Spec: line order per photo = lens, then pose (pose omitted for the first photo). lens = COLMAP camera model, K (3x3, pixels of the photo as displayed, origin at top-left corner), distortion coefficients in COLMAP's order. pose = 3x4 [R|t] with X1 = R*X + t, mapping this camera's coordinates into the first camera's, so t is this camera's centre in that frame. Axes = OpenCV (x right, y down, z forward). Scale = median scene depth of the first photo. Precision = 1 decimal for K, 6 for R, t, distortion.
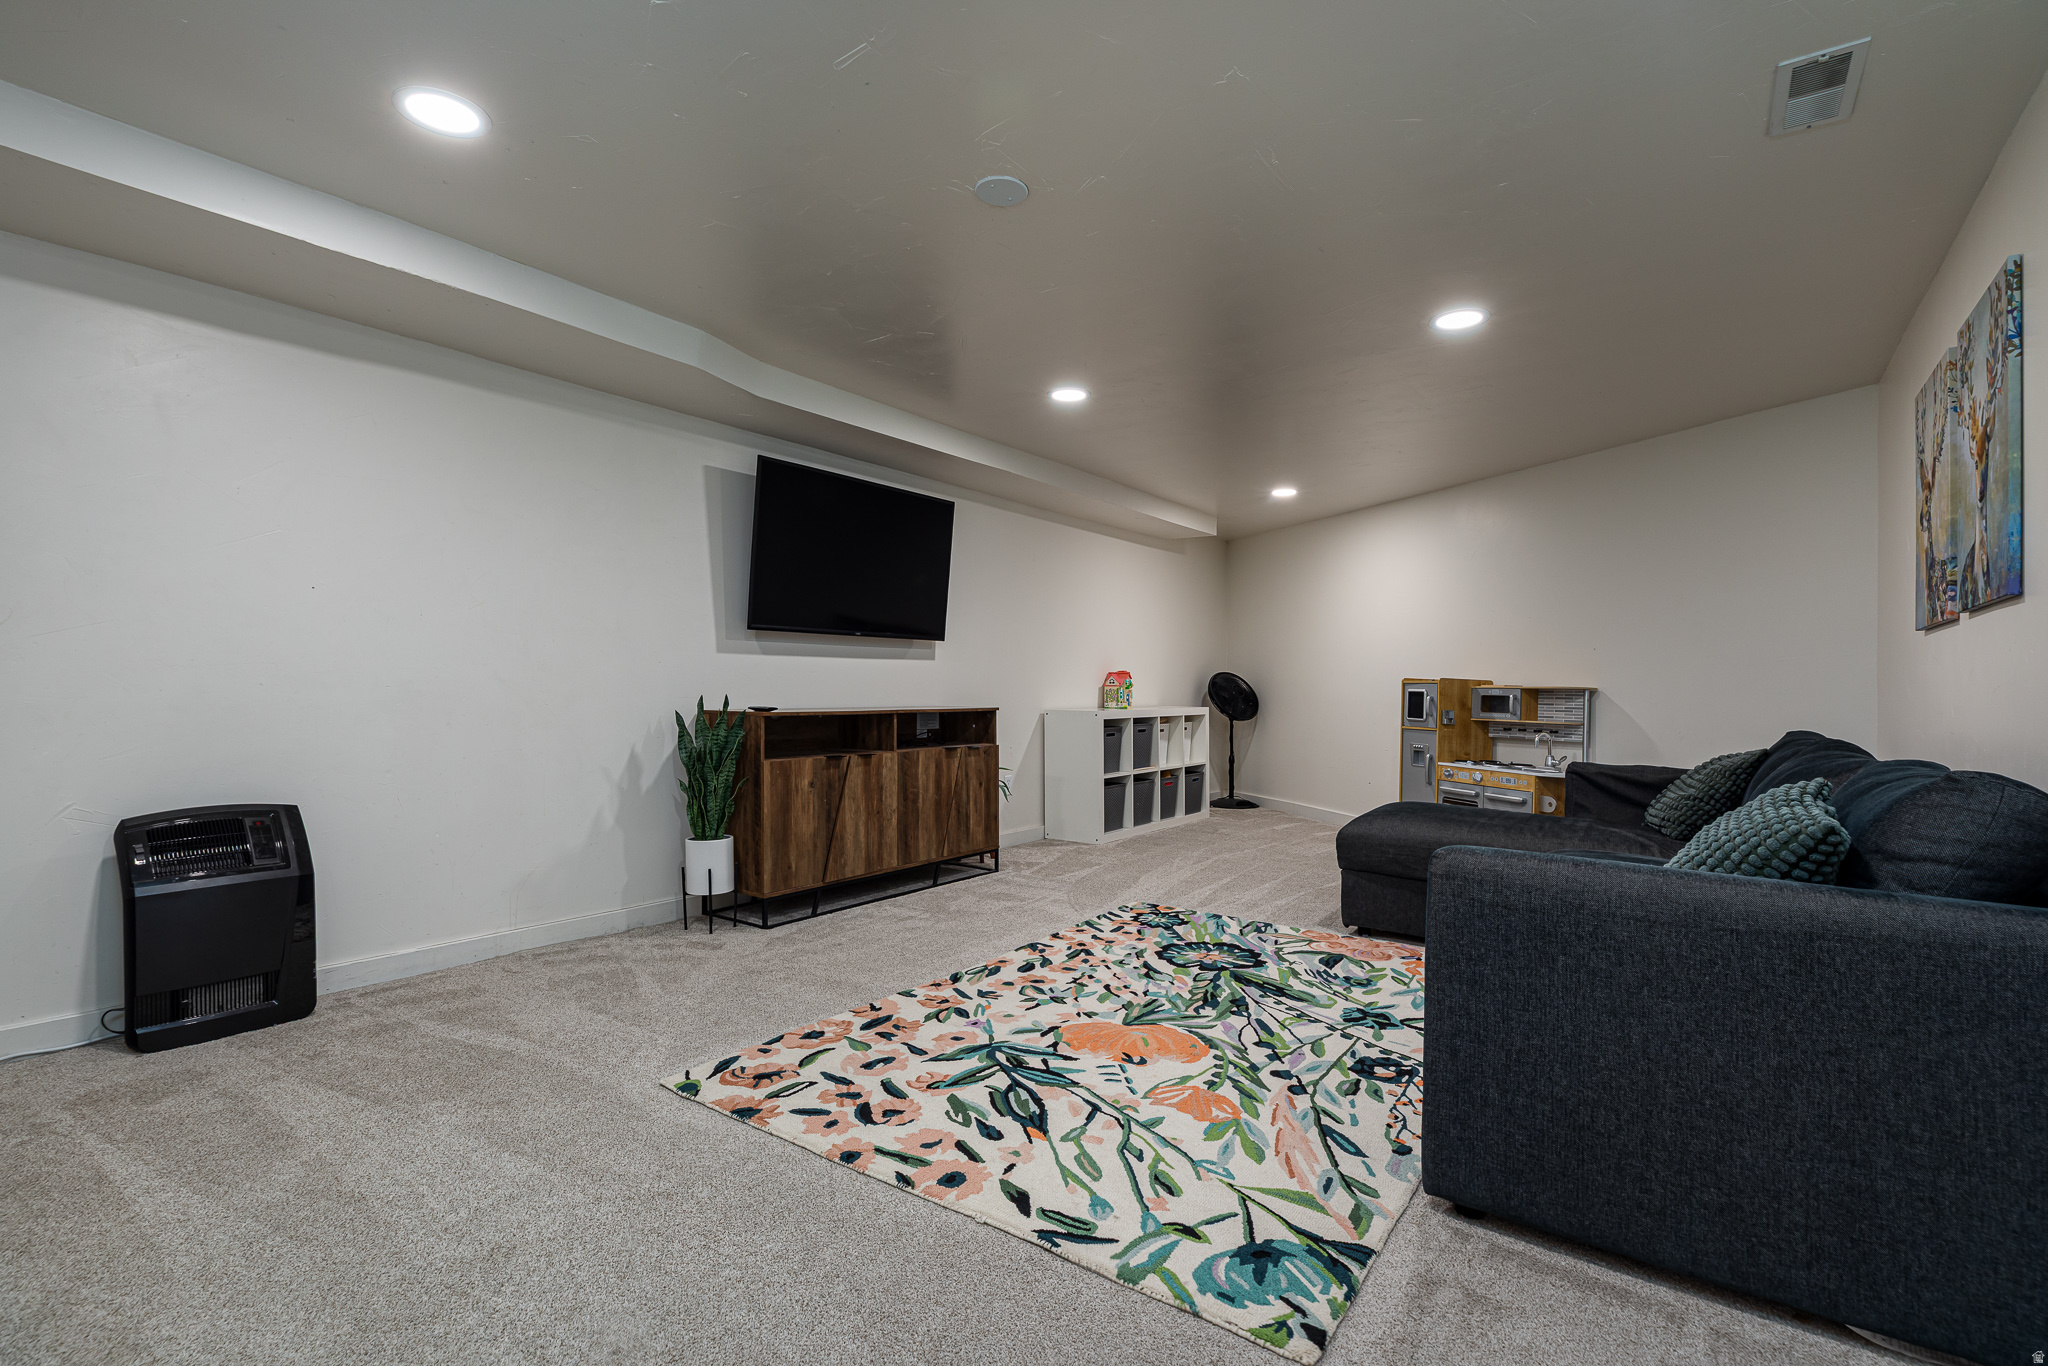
lens RADIAL K [[952.2, 0, 1024.6], [0, 952.2, 678.9], [0, 0, 1]] dist [-0.012174, 0.001041]
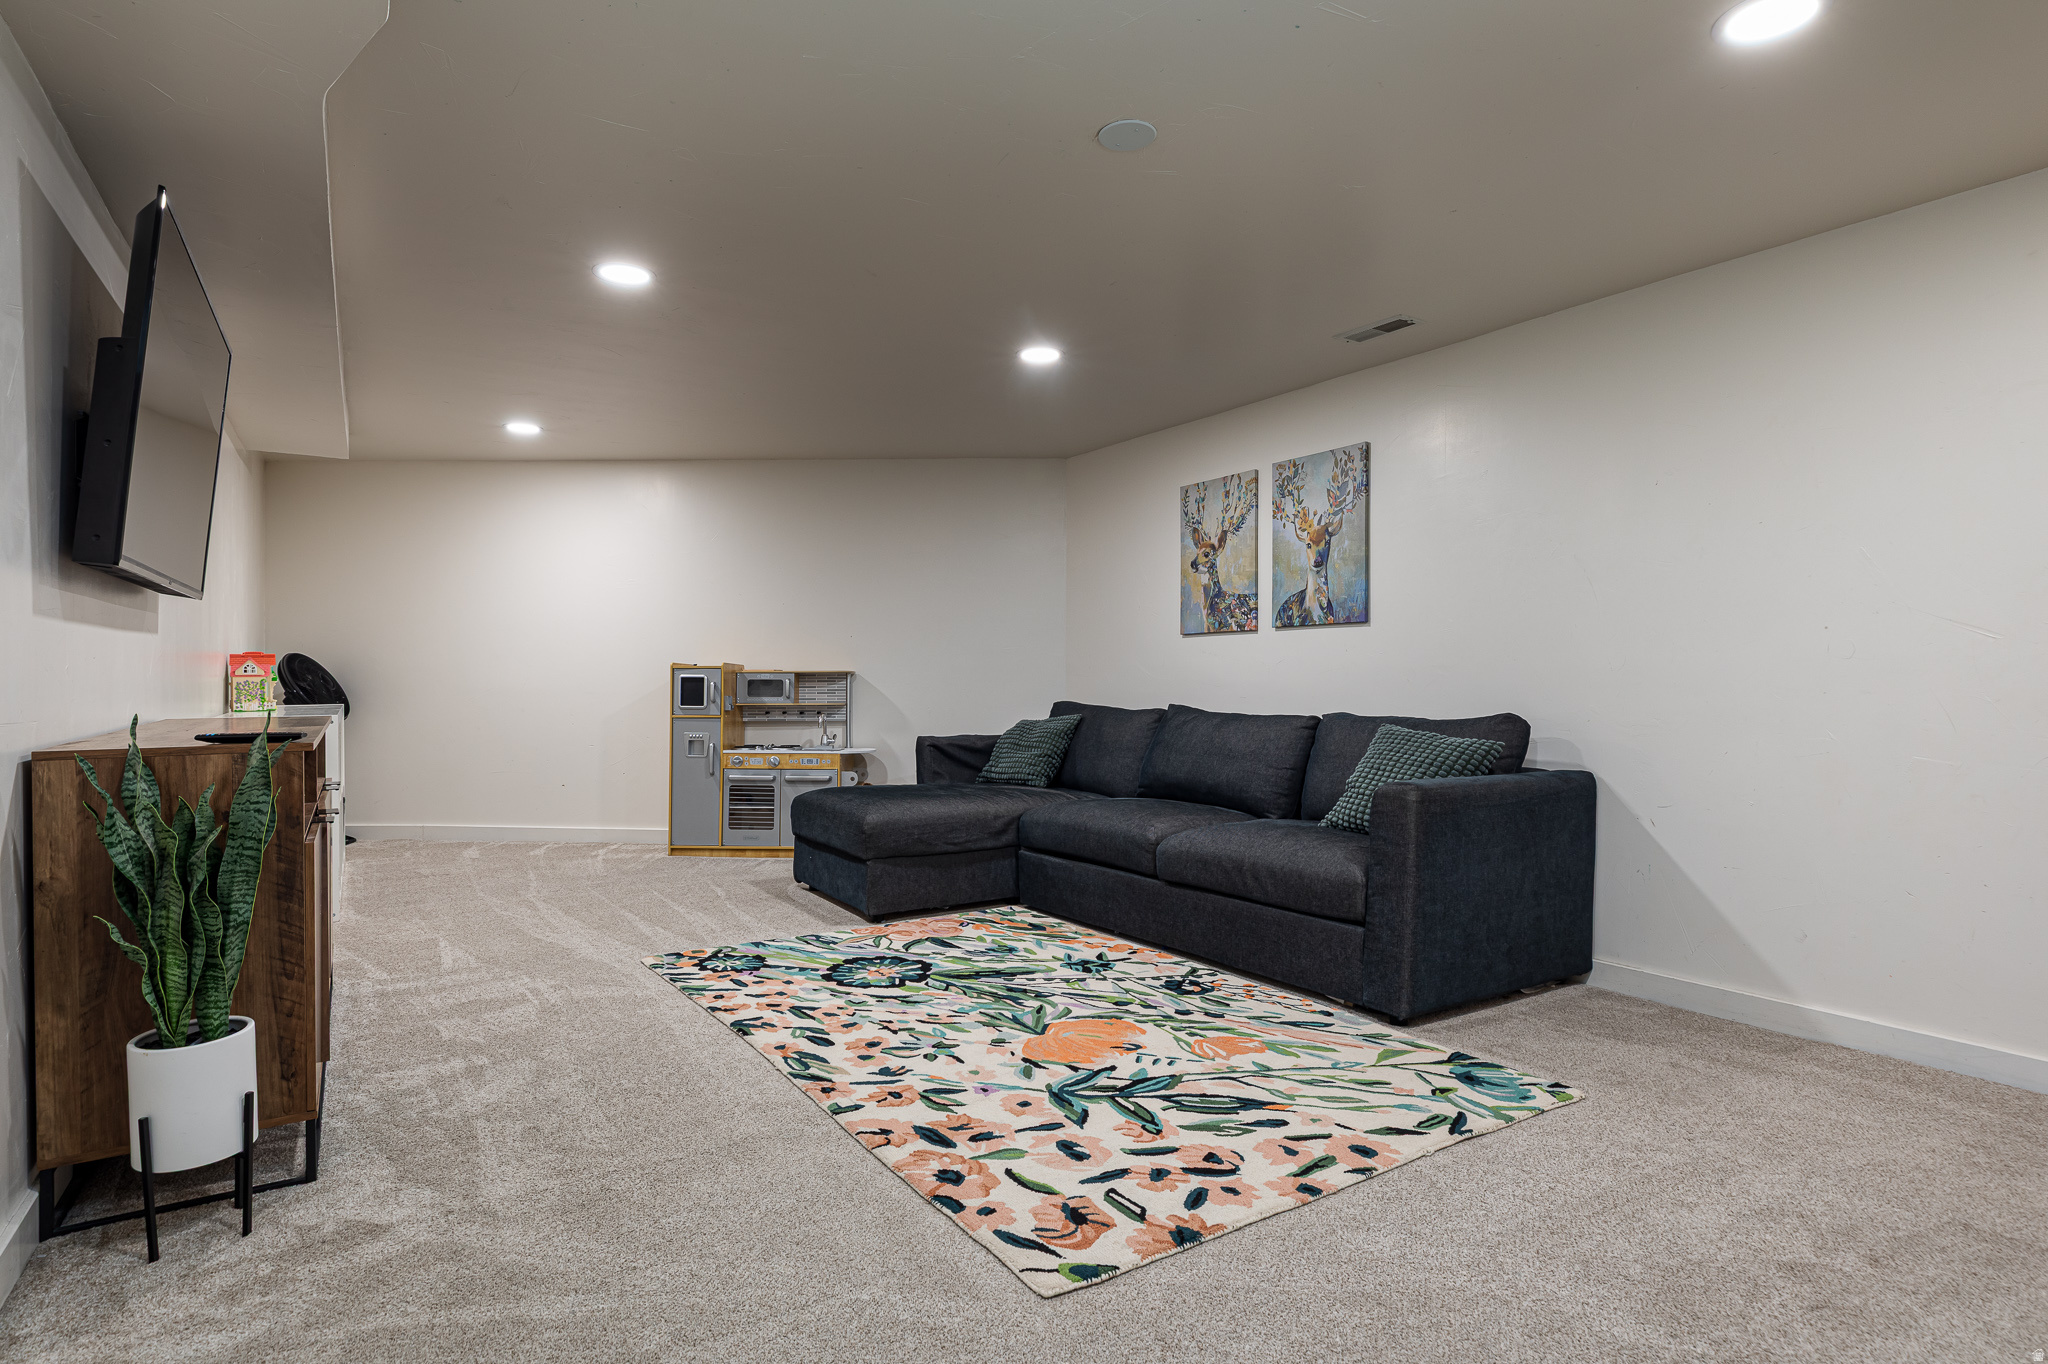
lens RADIAL K [[1073.9, 0, 1022.8], [0, 1073.9, 685.2], [0, 0, 1]] dist [-0.003023, -0.000484]
pose [[0.372805, -0.024537, 0.927585, -0.775083], [-0.001942, 0.999628, 0.027223, -0.013992], [-0.927908, -0.011951, 0.372618, 0.537594]]
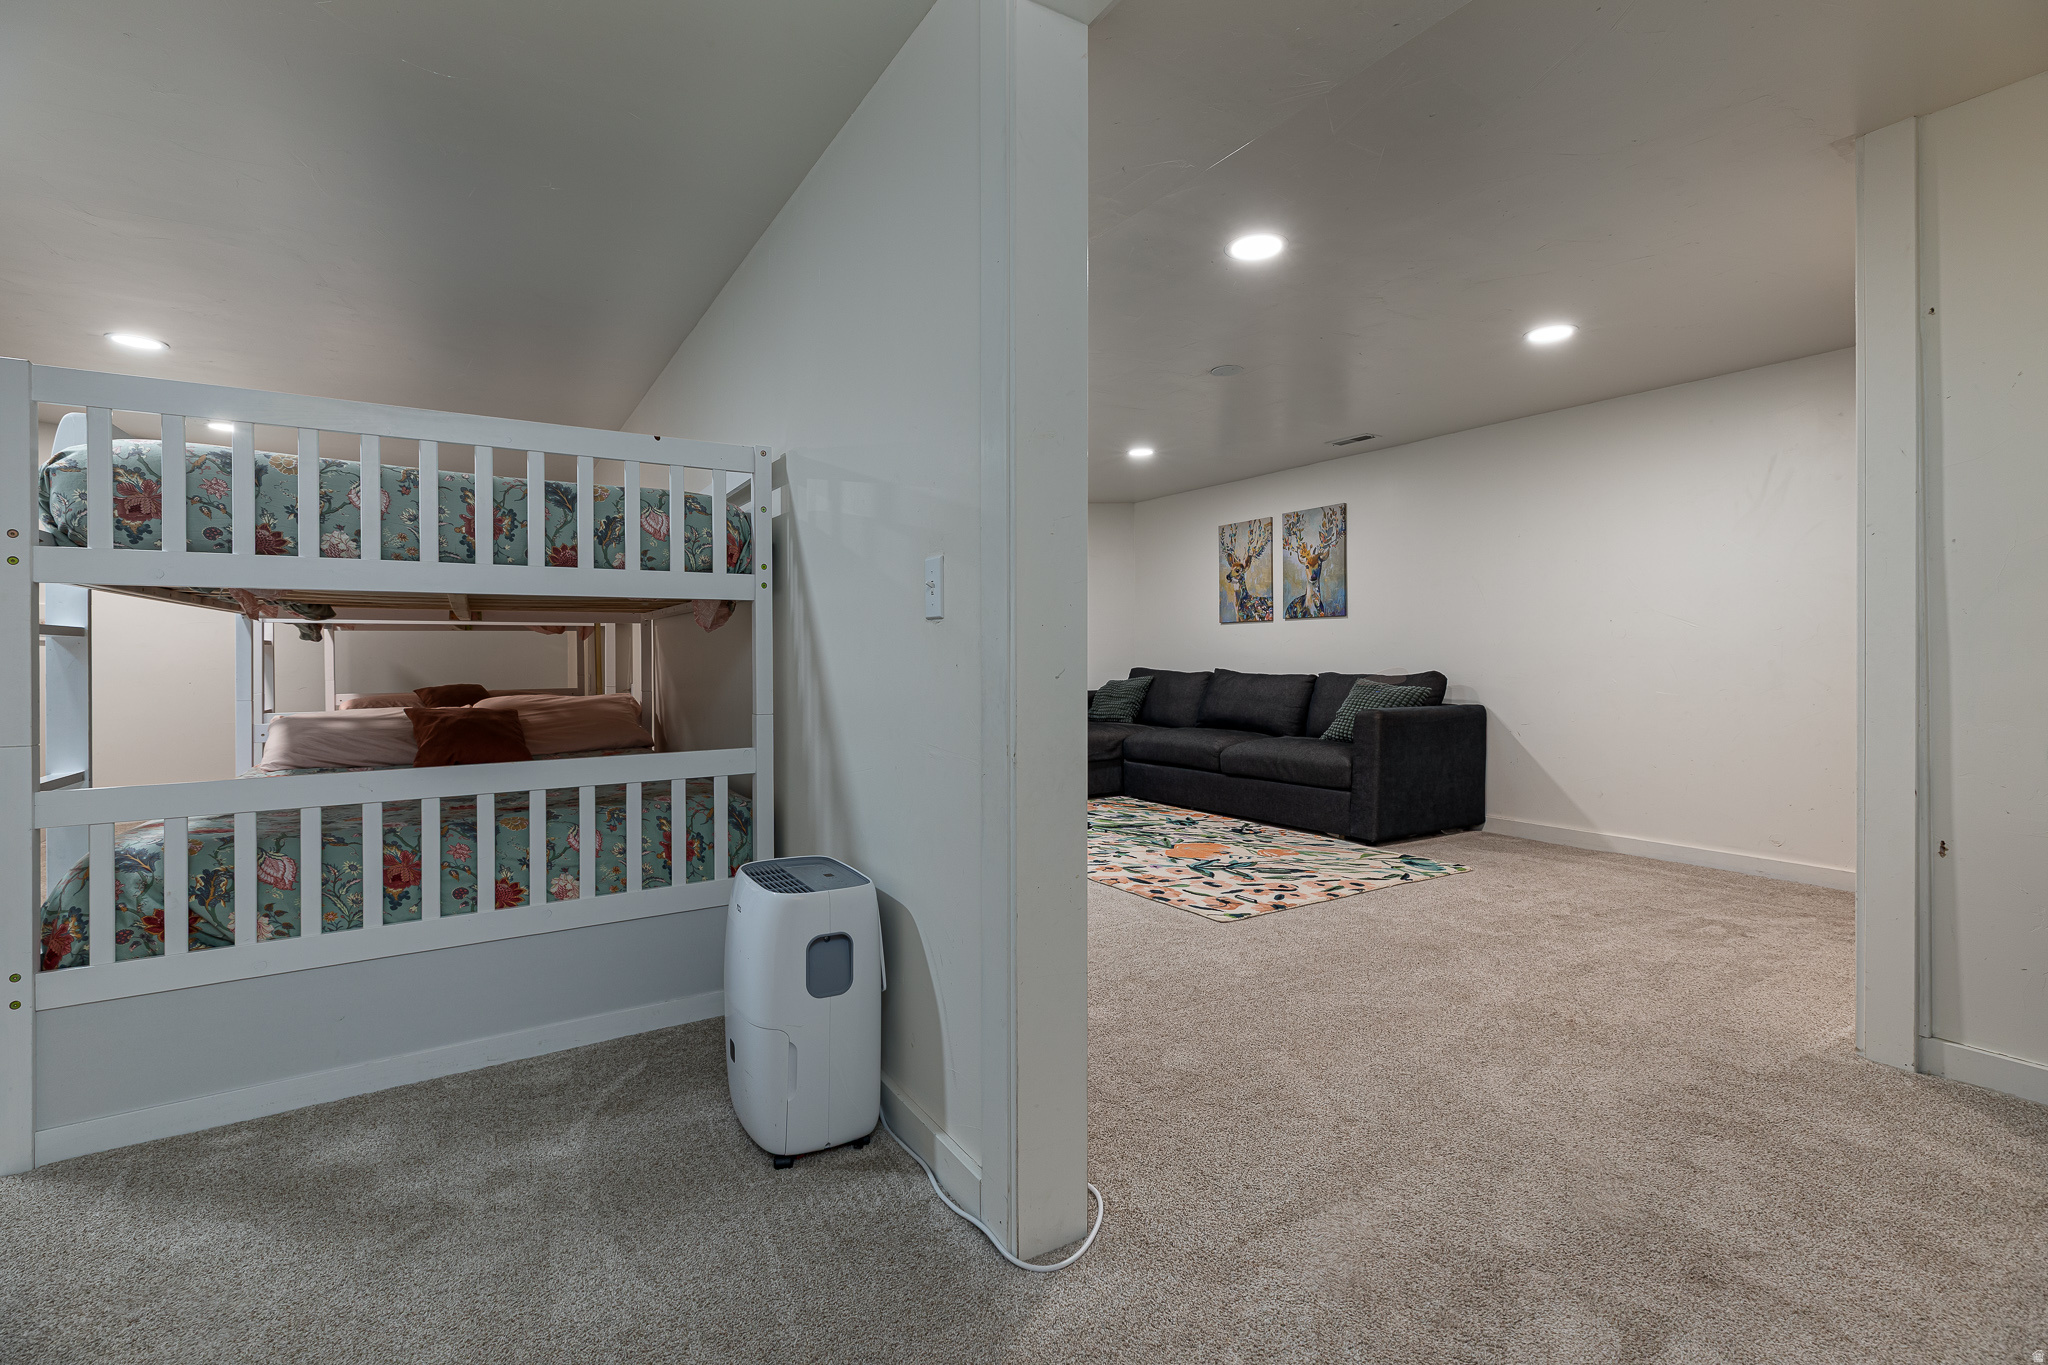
lens RADIAL K [[931.7, 0, 1009.8], [0, 931.7, 651.5], [0, 0, 1]] dist [0.003490, -0.000678]
pose [[0.387537, -0.017298, 0.921692, -1.362417], [0.003572, 0.999845, 0.017263, -0.020468], [-0.921847, -0.003397, 0.387538, 0.535904]]
